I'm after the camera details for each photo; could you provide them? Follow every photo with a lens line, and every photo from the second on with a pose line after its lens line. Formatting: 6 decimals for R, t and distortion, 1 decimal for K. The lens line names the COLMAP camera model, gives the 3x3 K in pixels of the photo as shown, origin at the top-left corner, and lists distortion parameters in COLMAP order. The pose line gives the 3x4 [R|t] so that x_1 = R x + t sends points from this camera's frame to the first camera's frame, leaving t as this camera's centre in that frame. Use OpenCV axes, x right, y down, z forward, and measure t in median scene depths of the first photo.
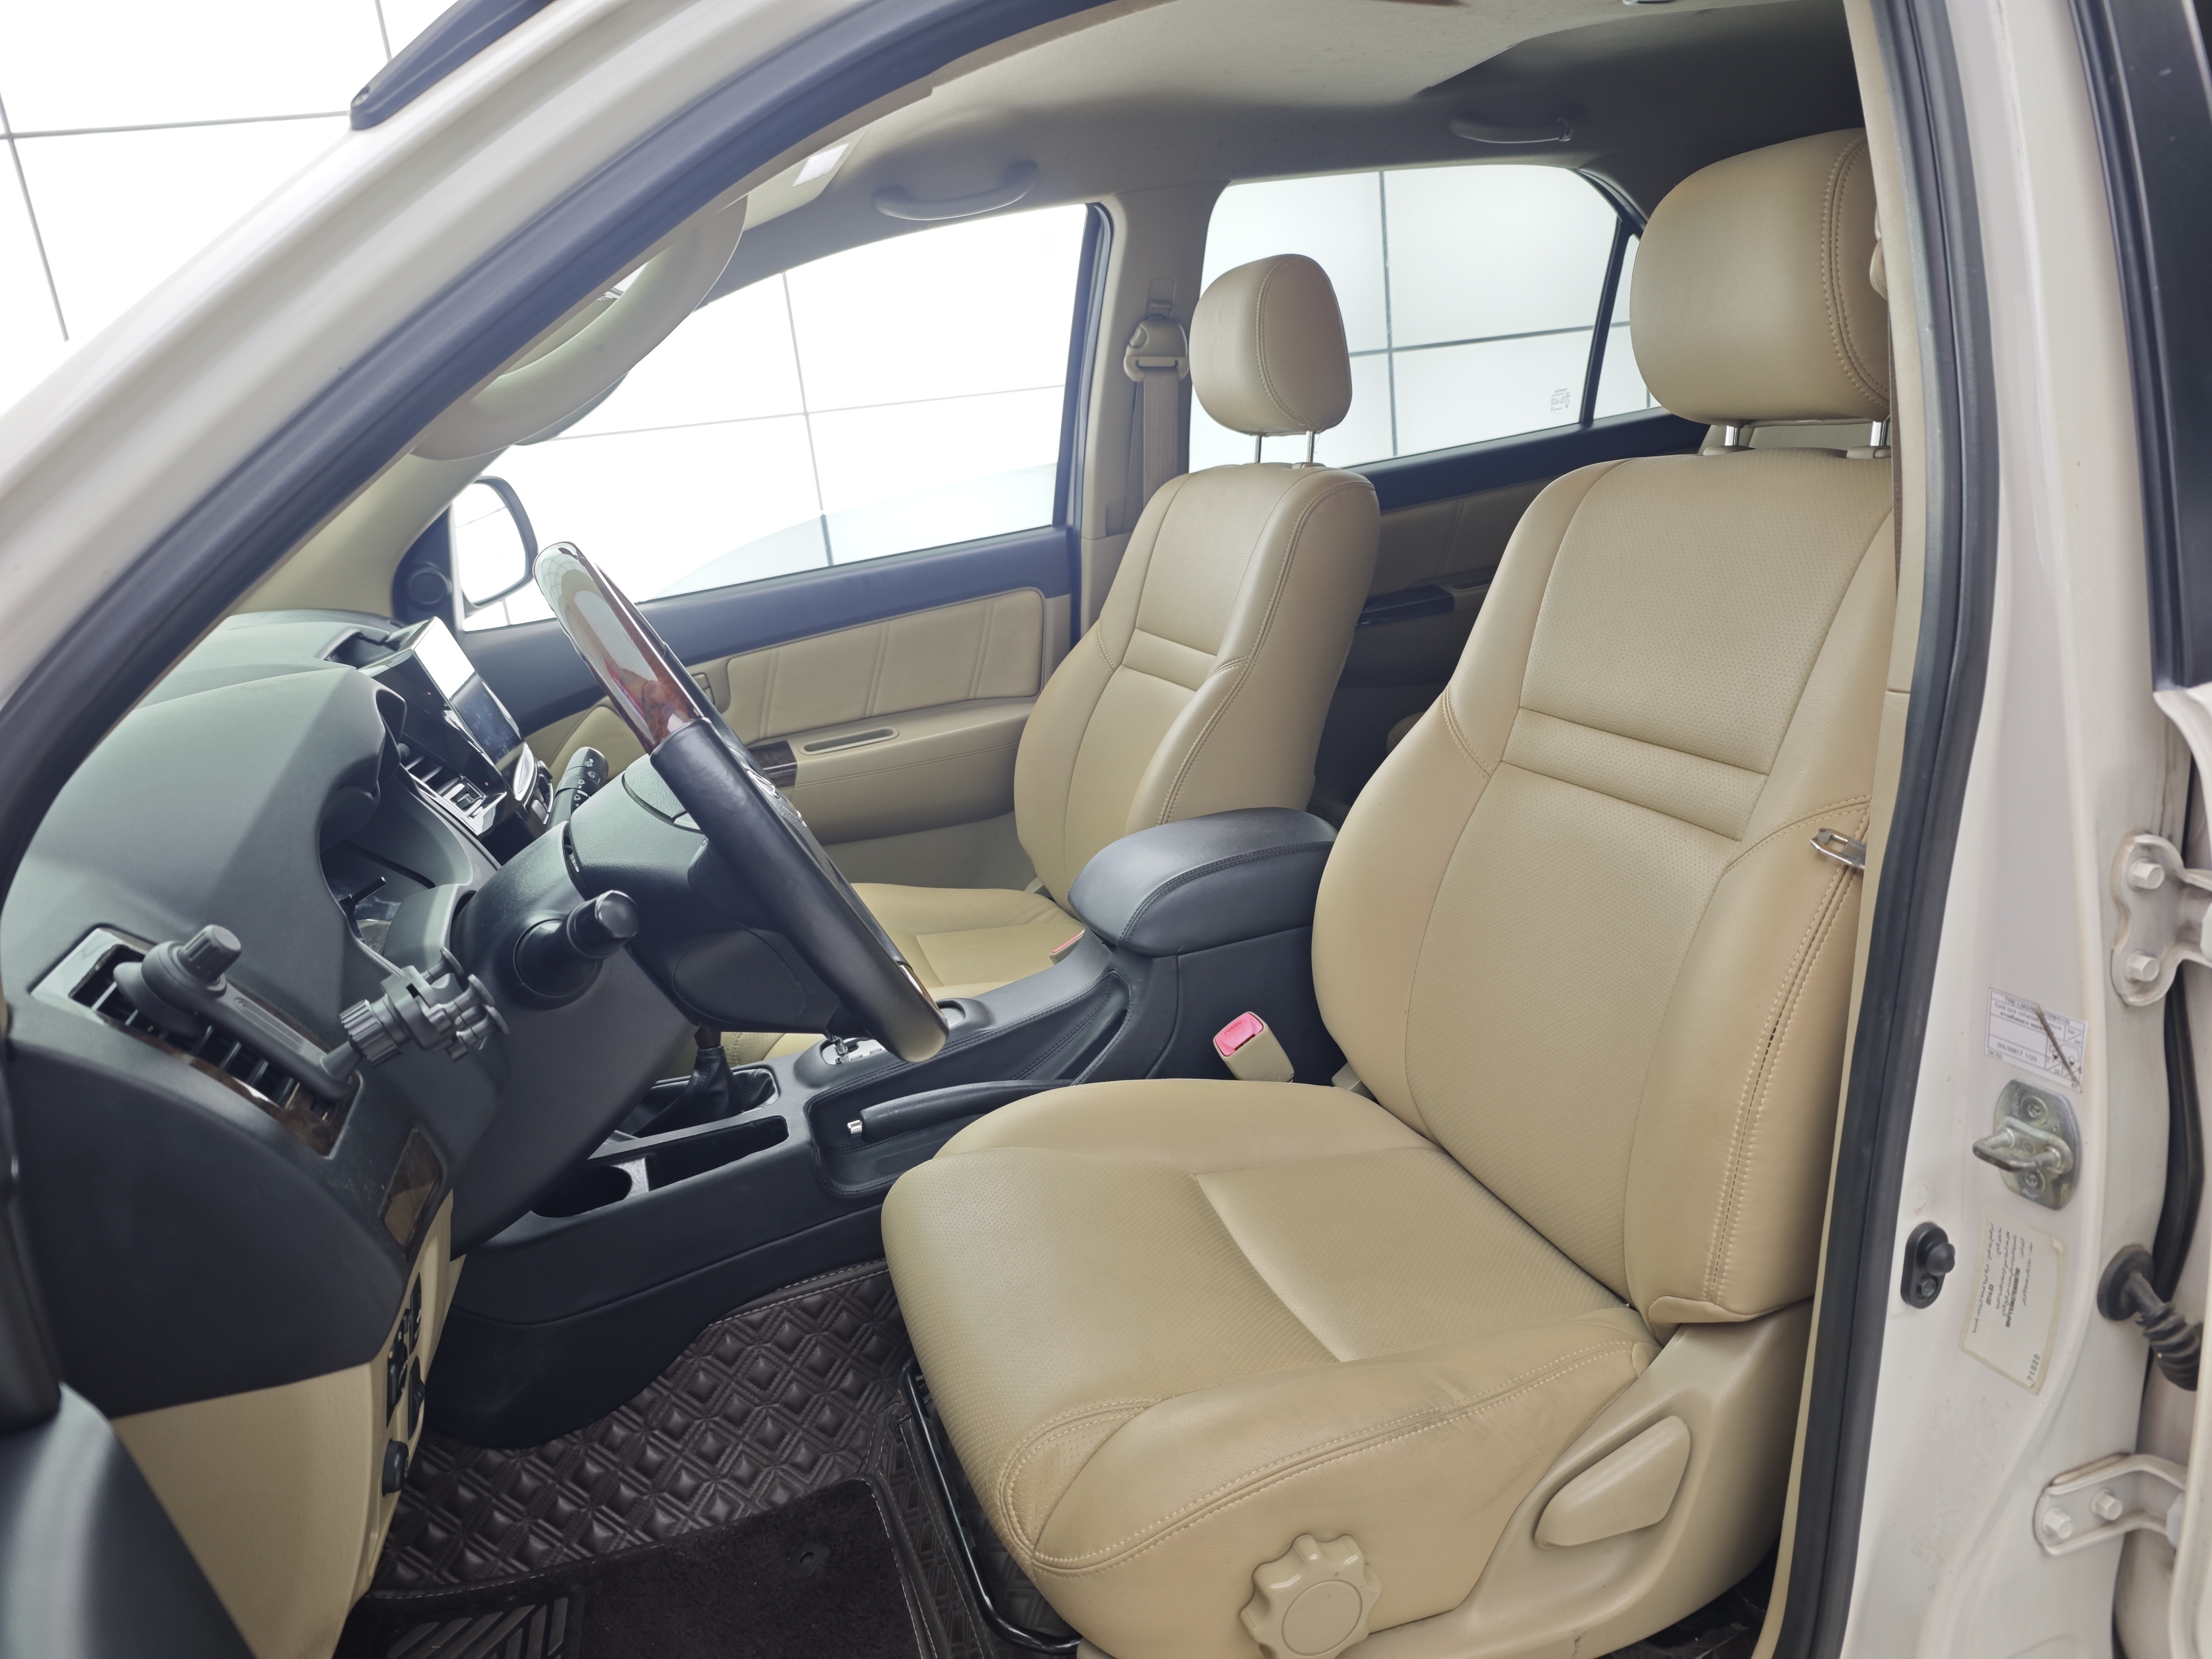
lens RADIAL K [[1524.7, 0, 1109.7], [0, 1524.7, 834.1], [0, 0, 1]] dist [0.012139, -0.005910]
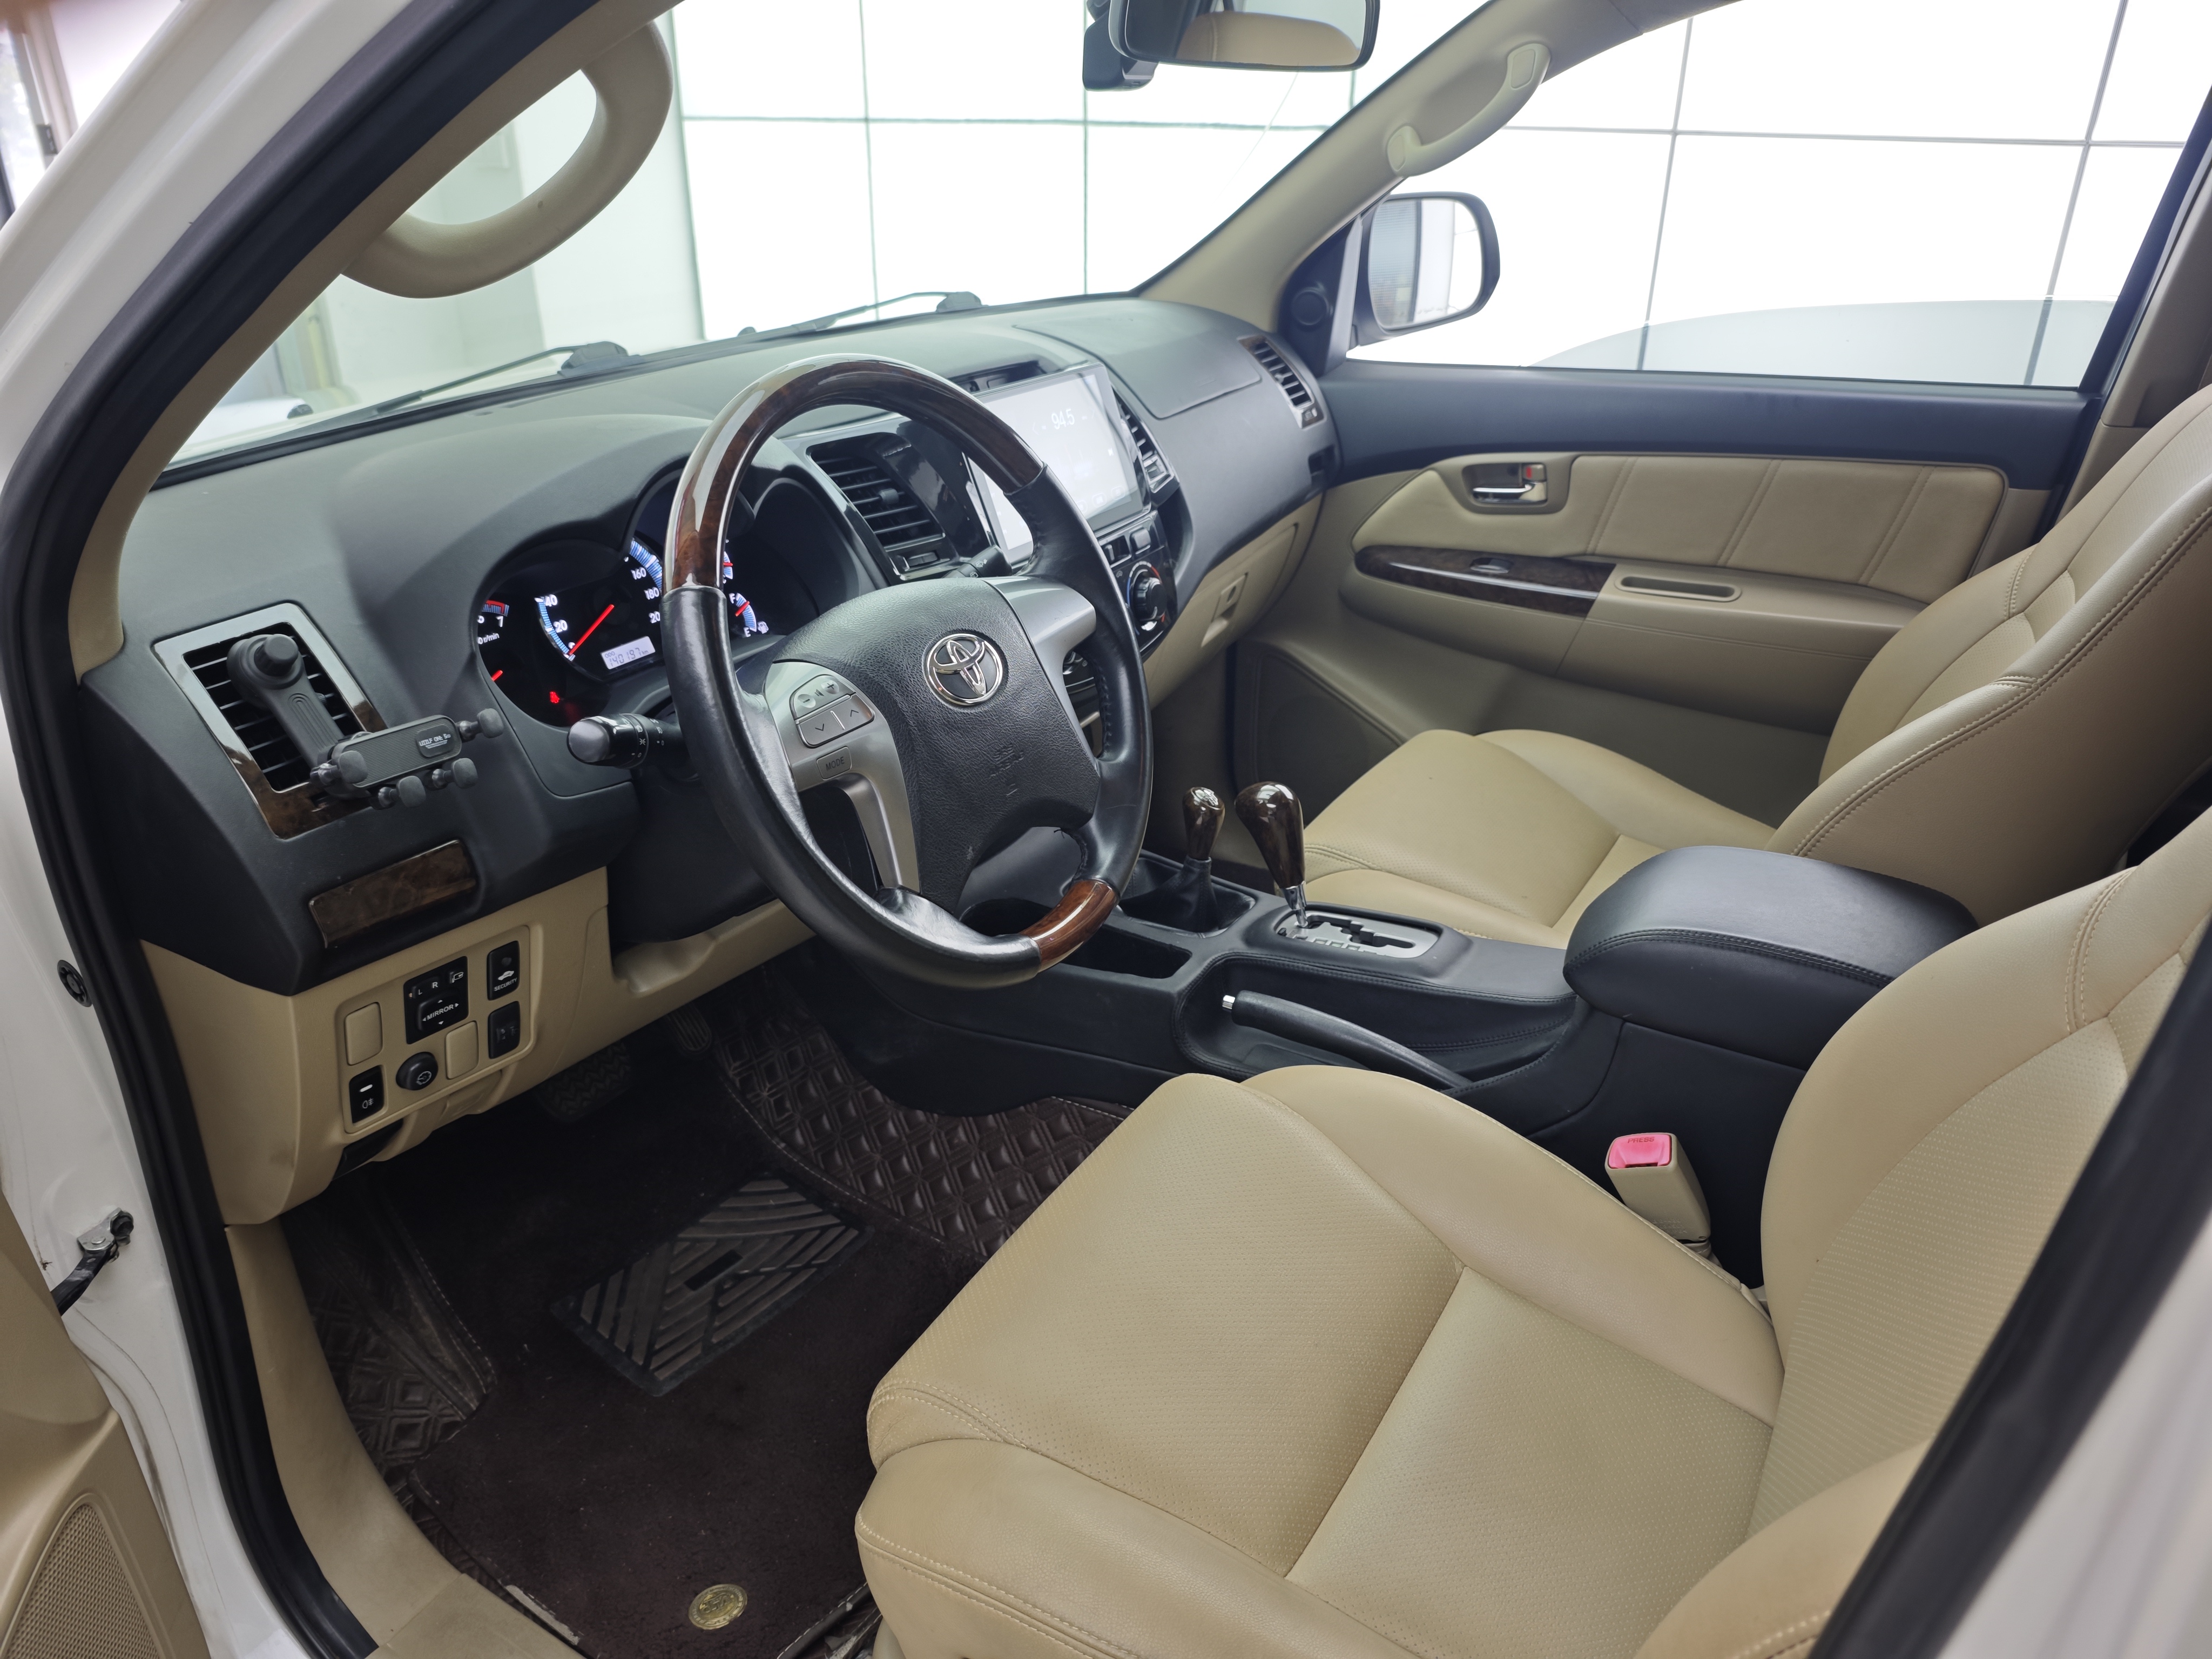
lens RADIAL K [[1524.7, 0, 1101.1], [0, 1524.7, 817.5], [0, 0, 1]] dist [0.012139, -0.005910]
pose [[0.650376, 0.419185, -0.633478, 0.322064], [-0.285374, 0.907695, 0.307653, -0.174459], [0.703969, -0.019312, 0.709968, 0.262191]]
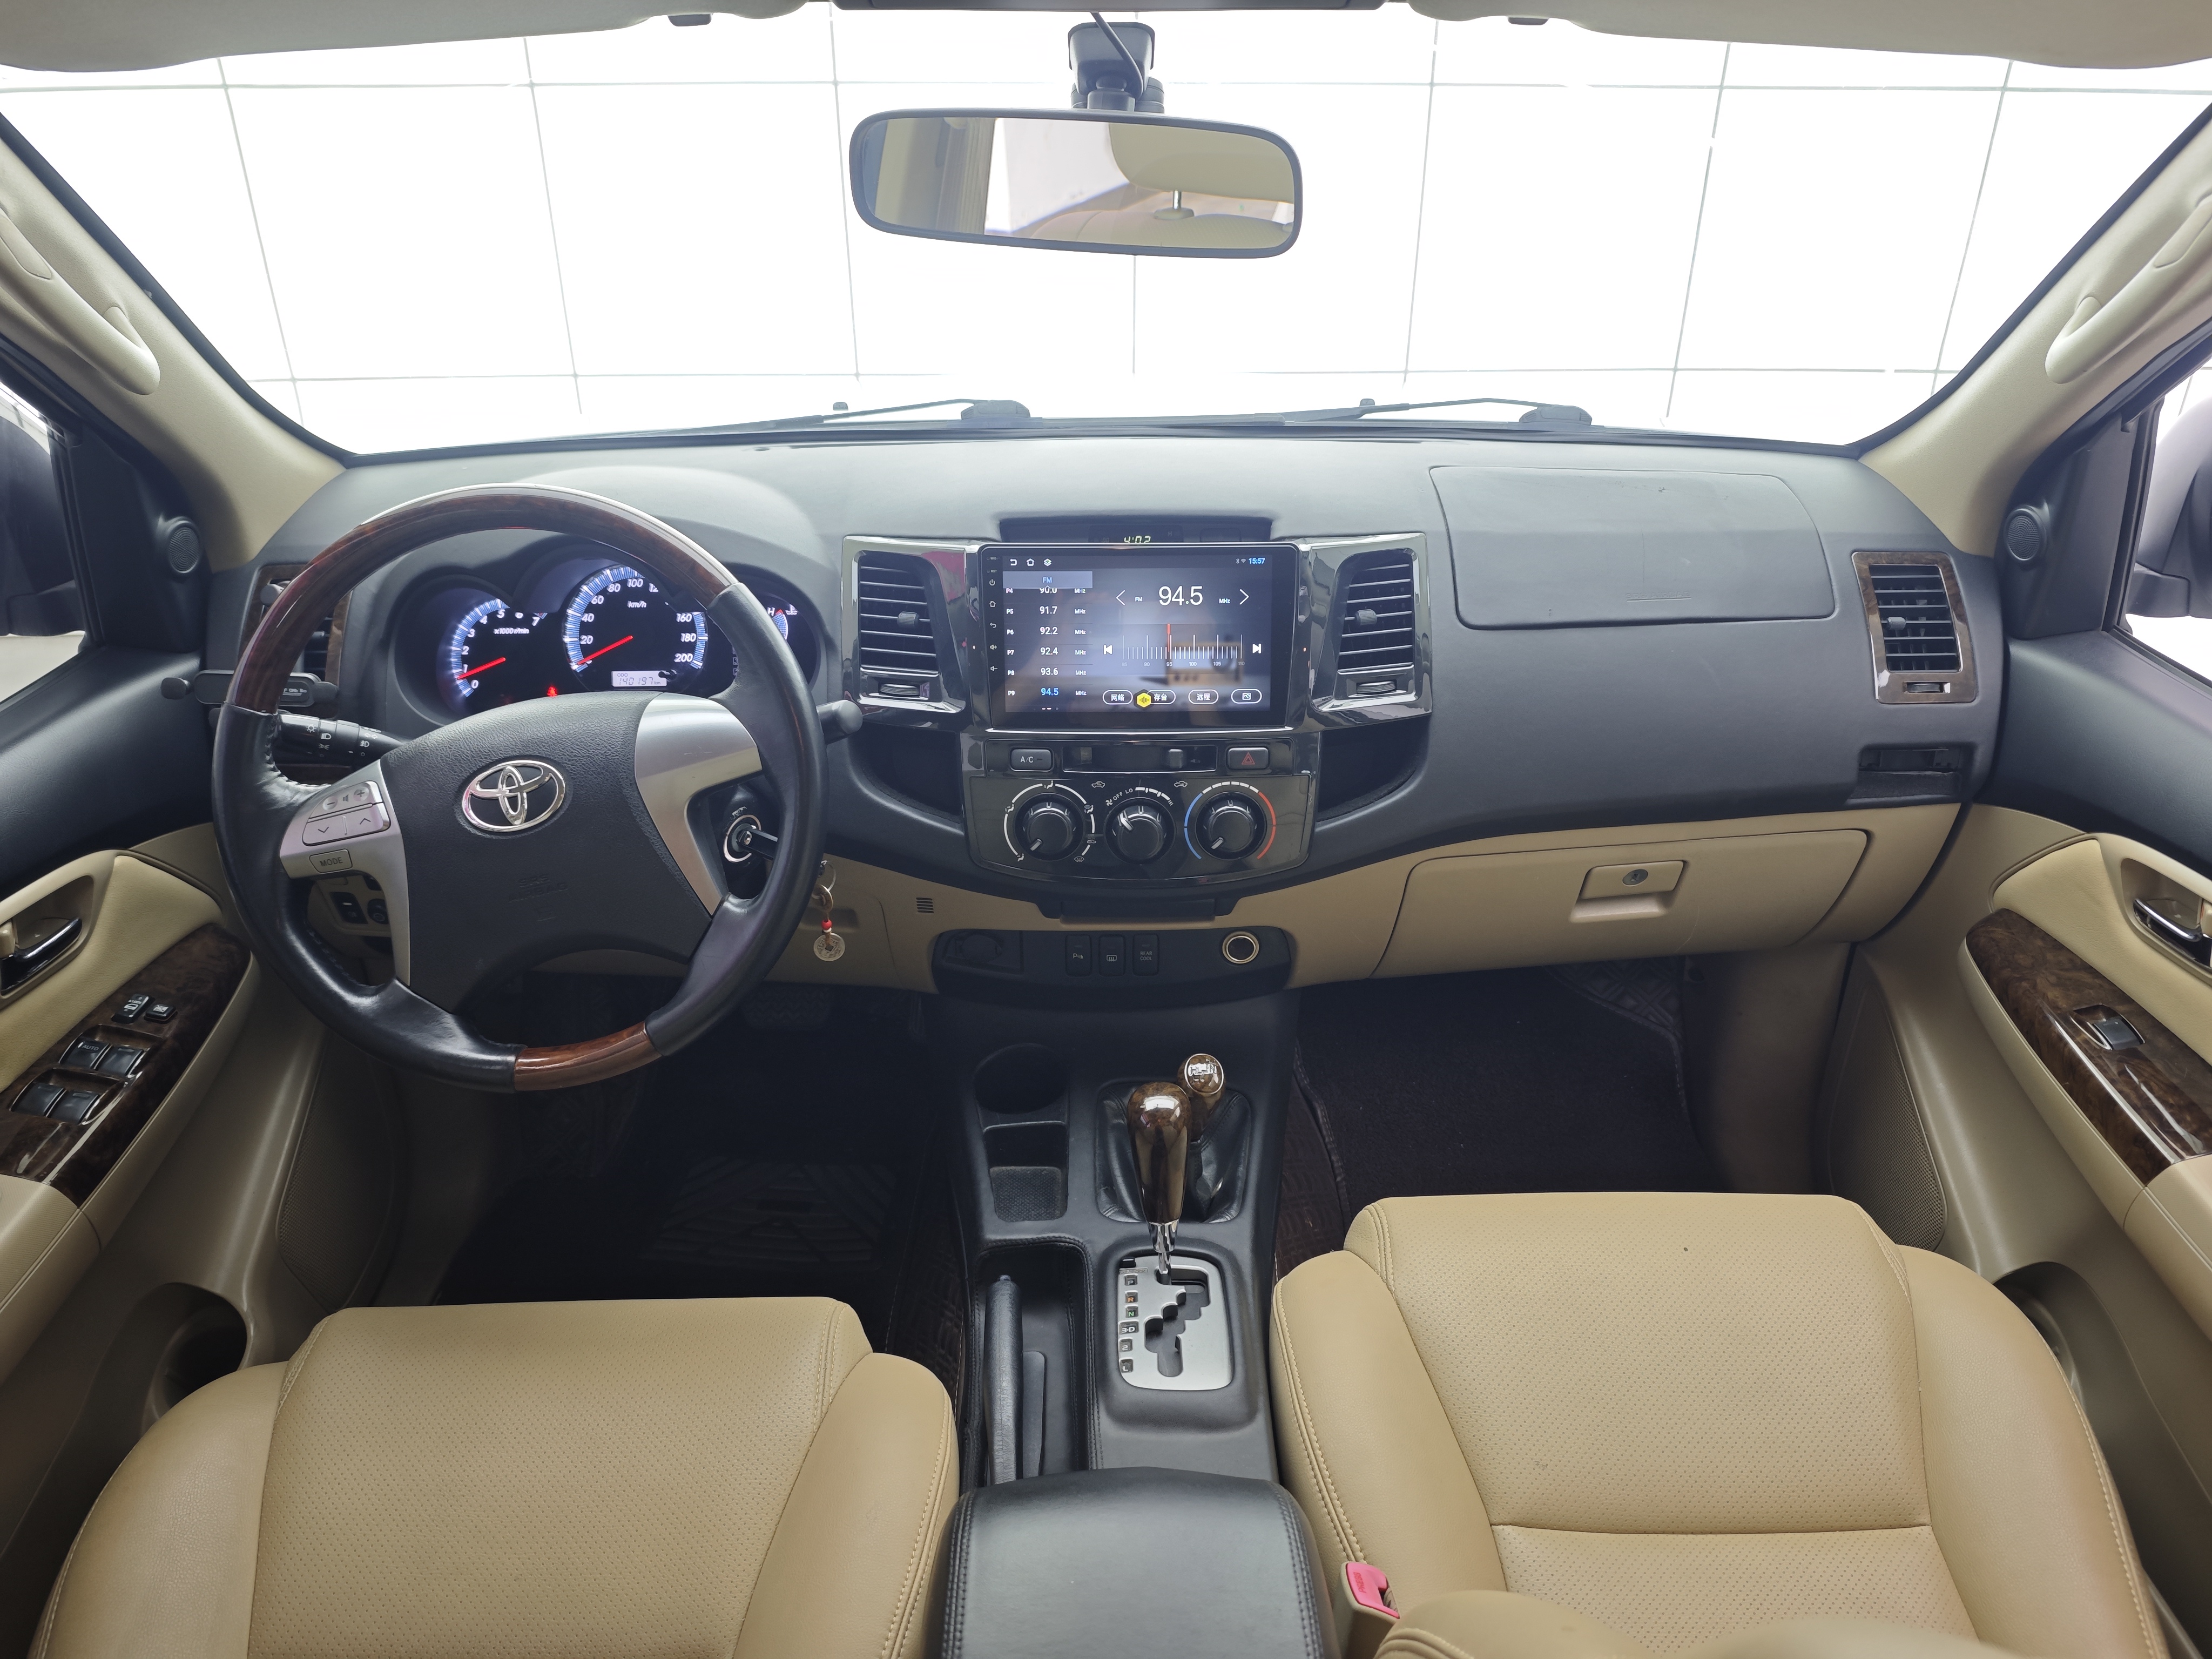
lens RADIAL K [[1524.7, 0, 1106.8], [0, 1524.7, 841.3], [0, 0, 1]] dist [0.012139, -0.005910]
pose [[-0.281578, 0.554493, -0.783103, 0.320194], [-0.248141, 0.746284, 0.617646, -0.492995], [0.926898, 0.368236, -0.072545, 0.993490]]
